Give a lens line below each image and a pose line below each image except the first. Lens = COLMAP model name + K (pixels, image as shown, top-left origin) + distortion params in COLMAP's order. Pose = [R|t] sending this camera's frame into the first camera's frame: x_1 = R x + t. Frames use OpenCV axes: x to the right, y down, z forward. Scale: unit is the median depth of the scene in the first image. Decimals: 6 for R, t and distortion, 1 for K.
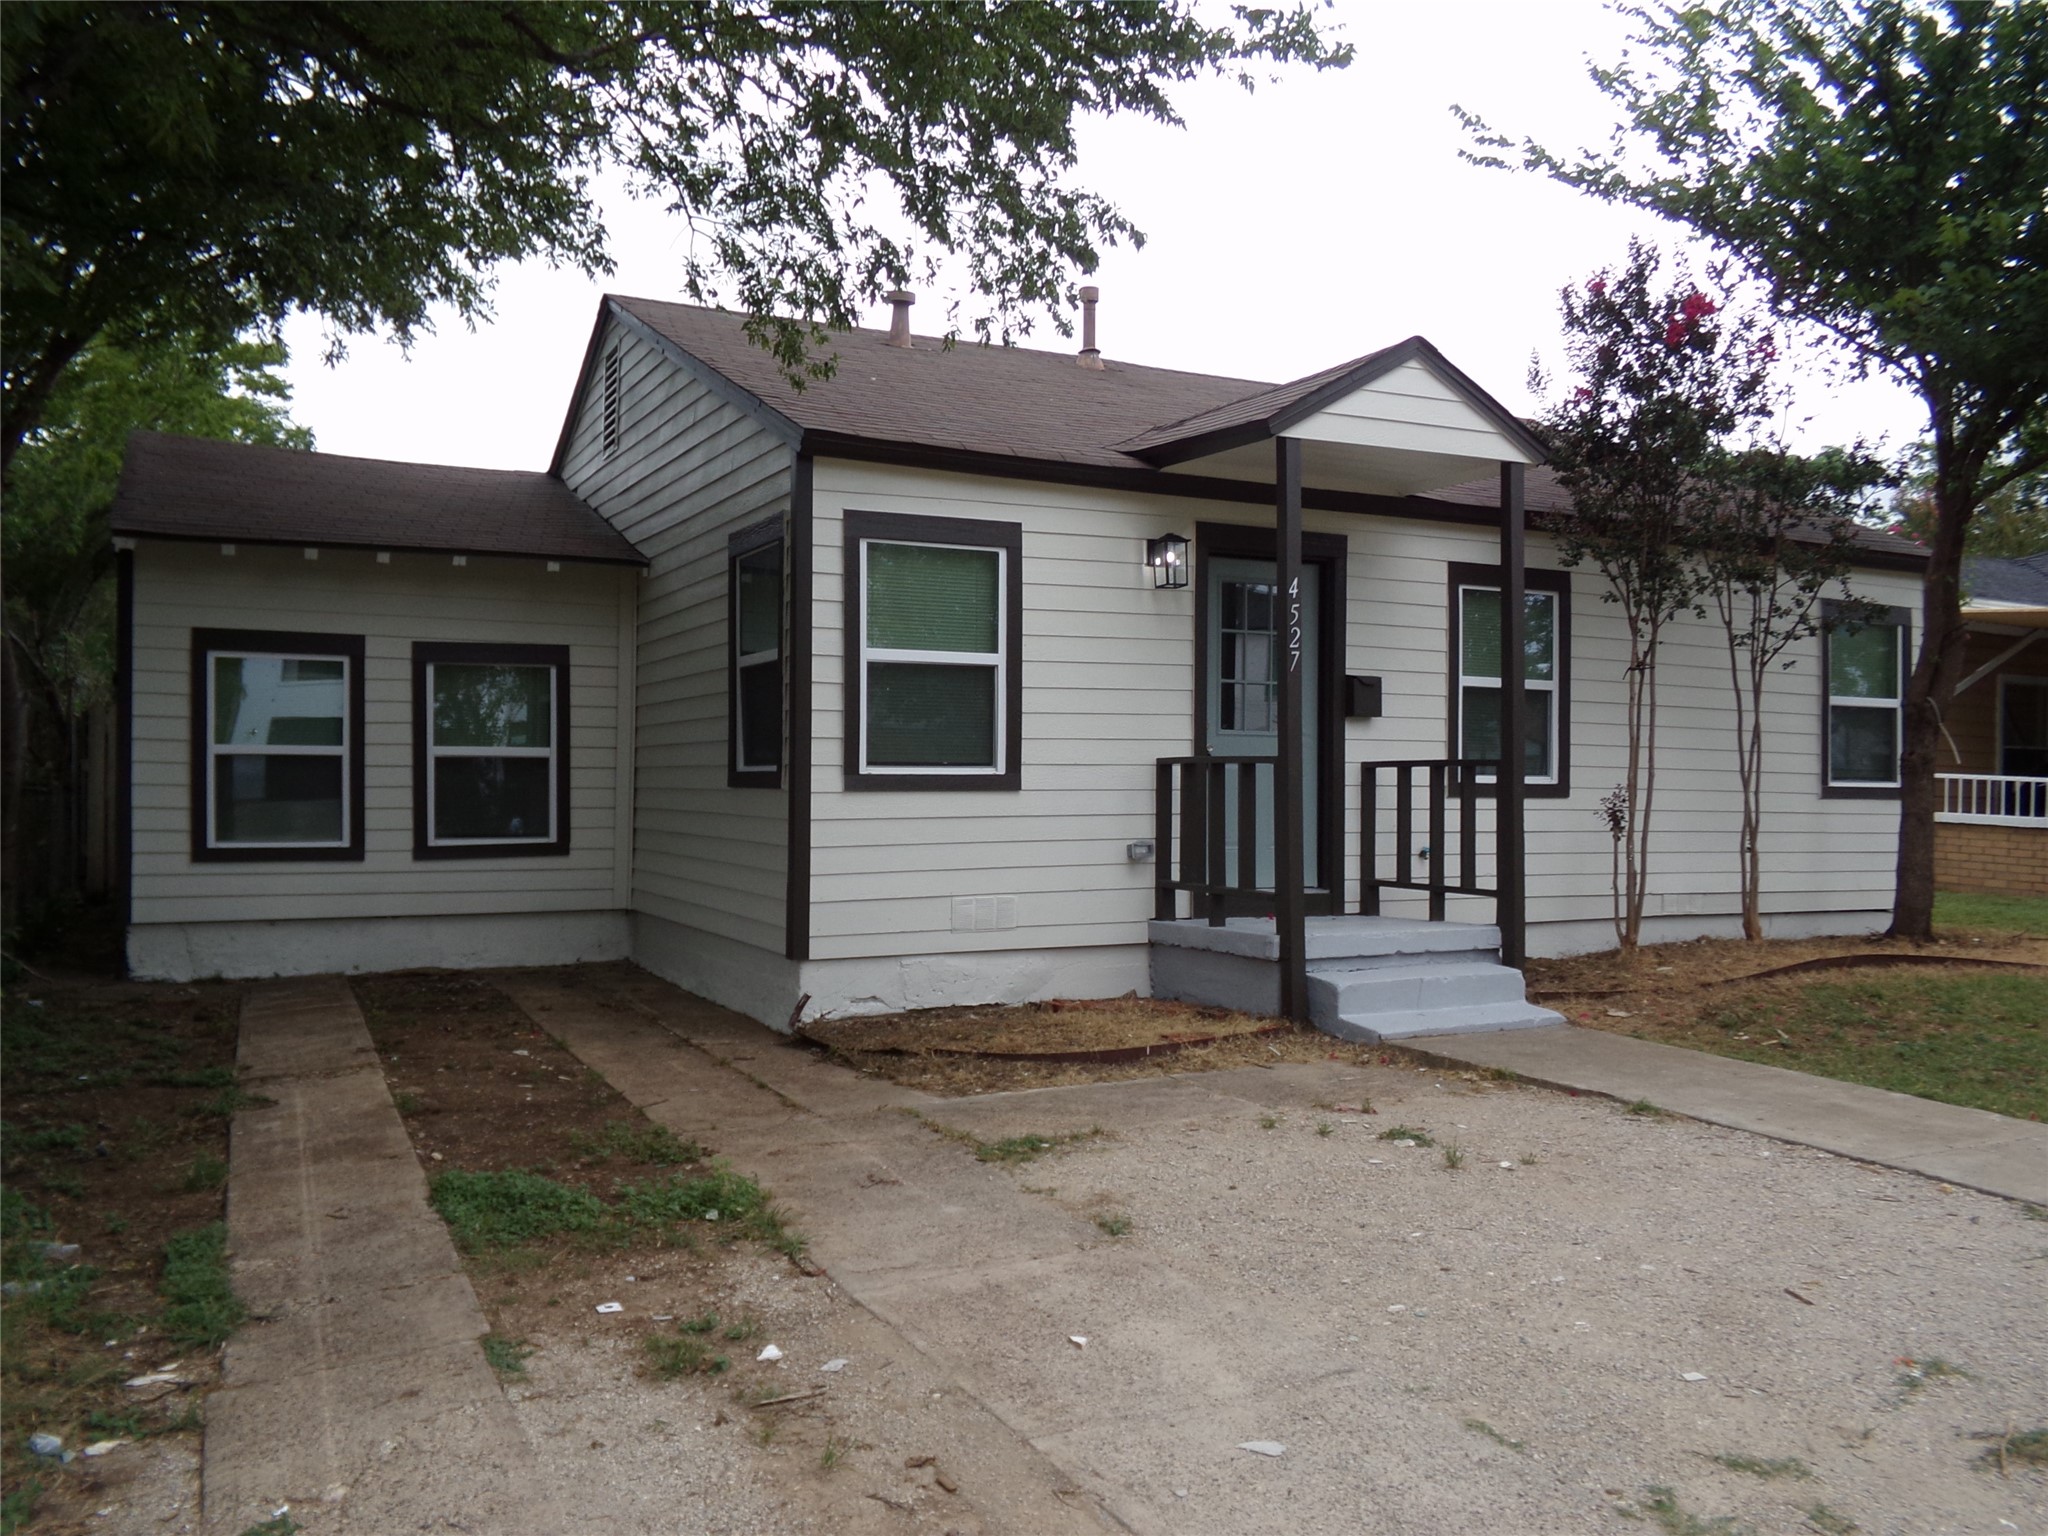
lens RADIAL K [[1685.5, 0, 1026.7], [0, 1685.5, 815.1], [0, 0, 1]] dist [0.010937, -0.010150]
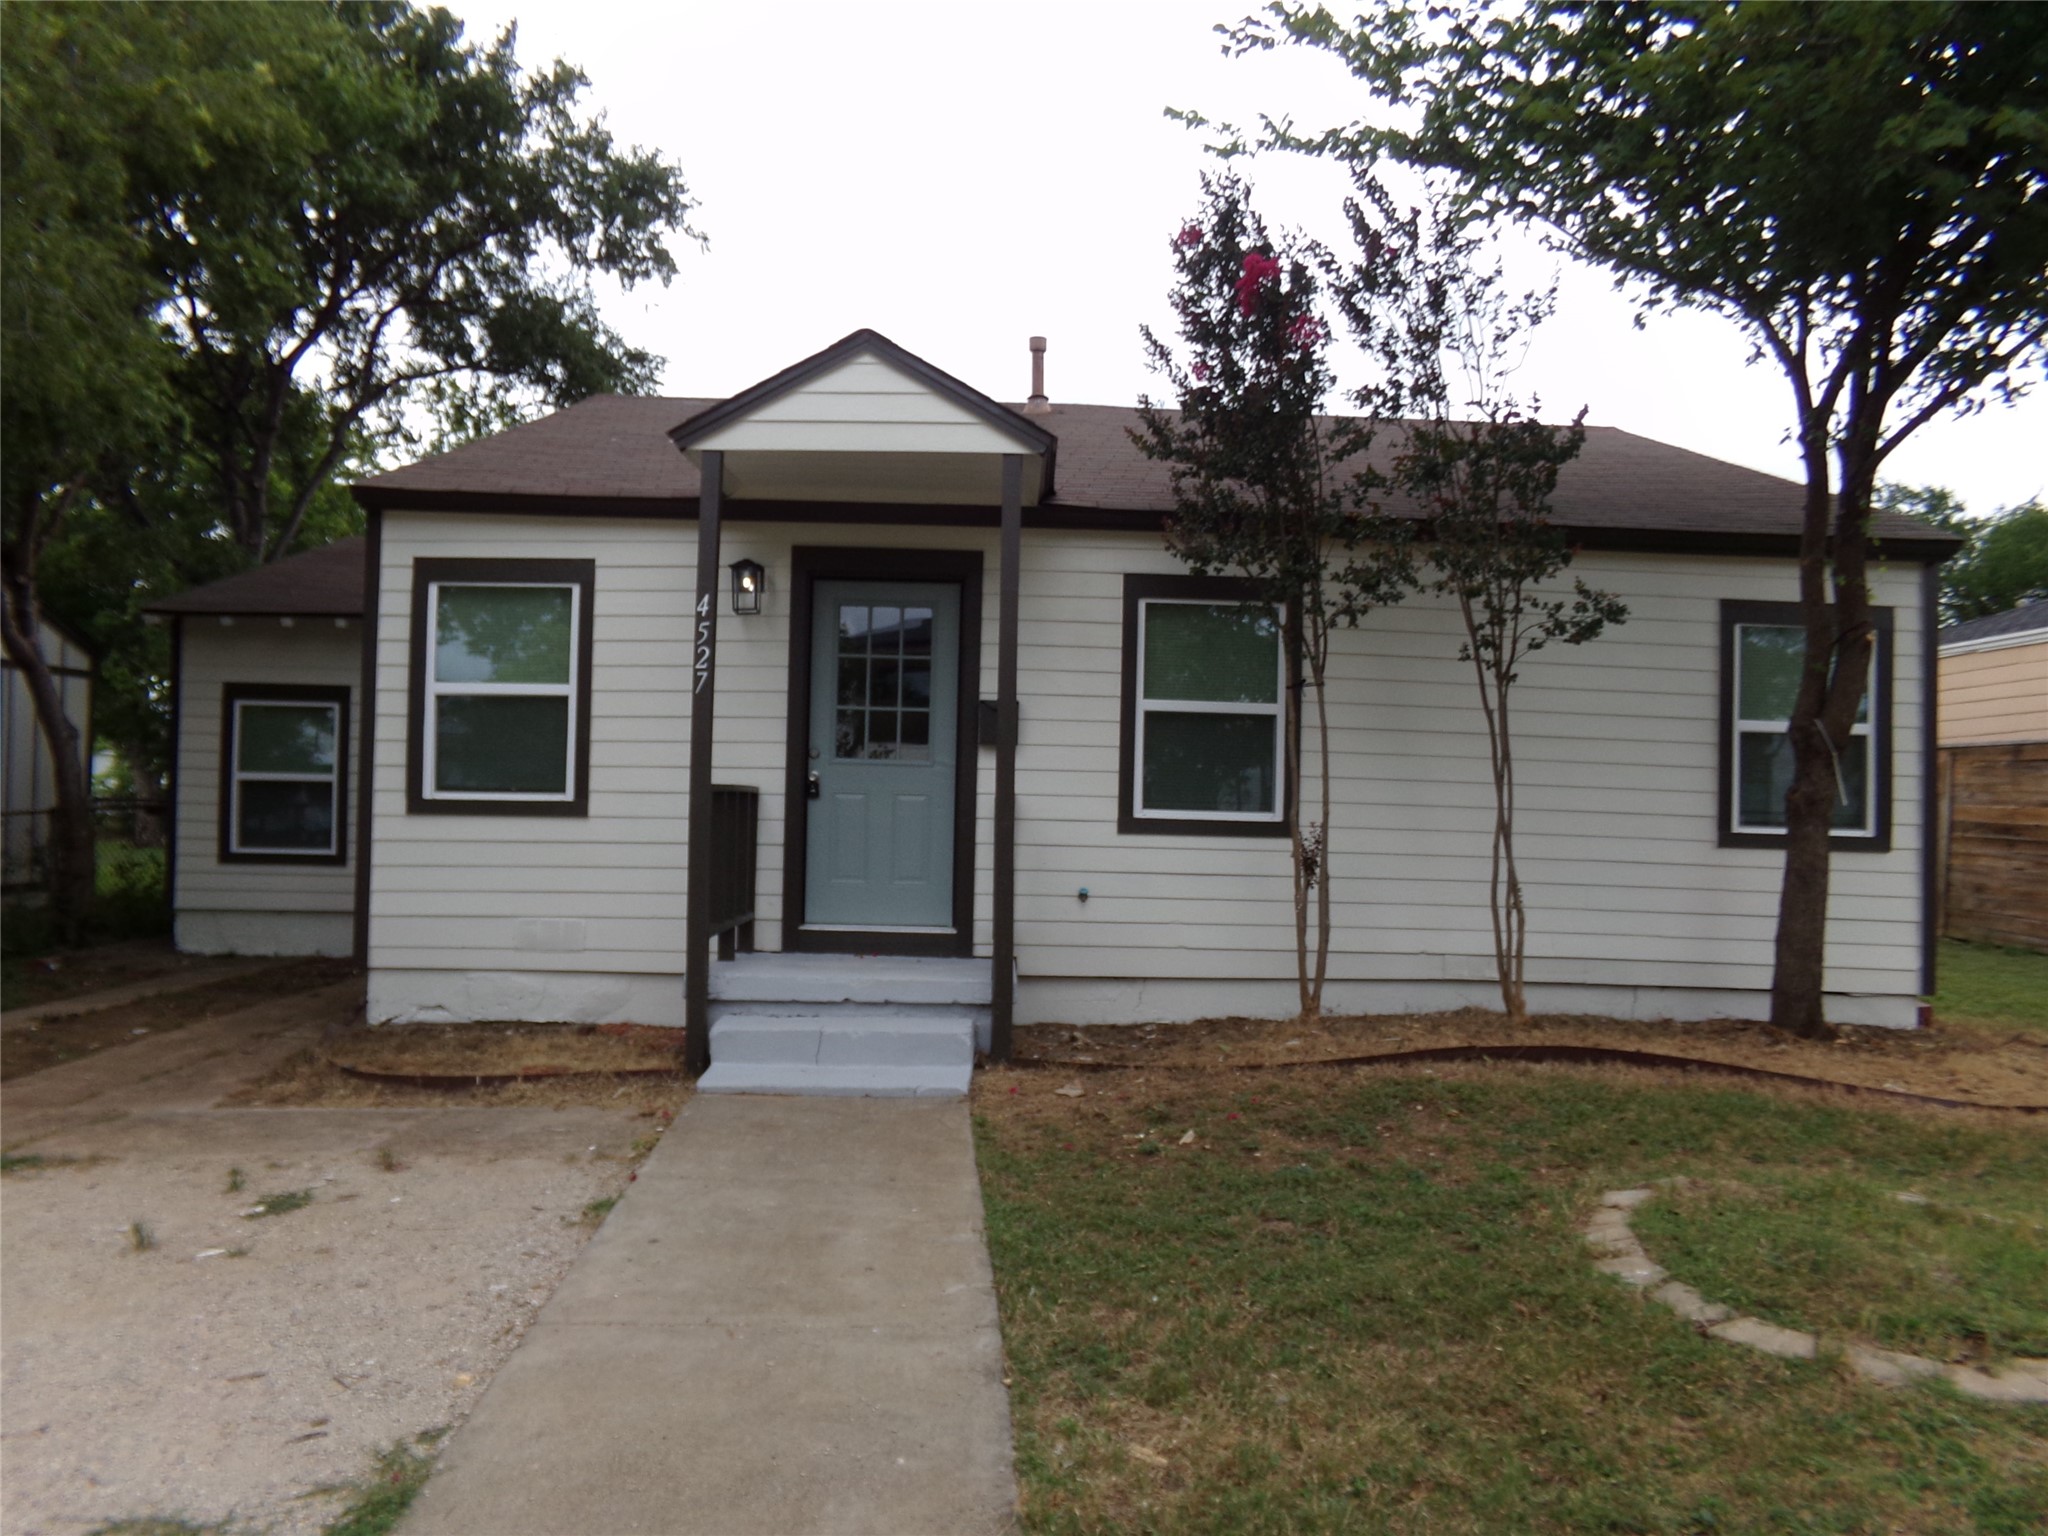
lens RADIAL K [[1412.0, 0, 1024.7], [0, 1412.0, 781.3], [0, 0, 1]] dist [-0.045292, 0.044638]
pose [[0.901264, 0.004920, -0.433242, 0.609244], [-0.023322, 0.999037, -0.037171, -0.010320], [0.432642, 0.043605, 0.900511, 0.340632]]
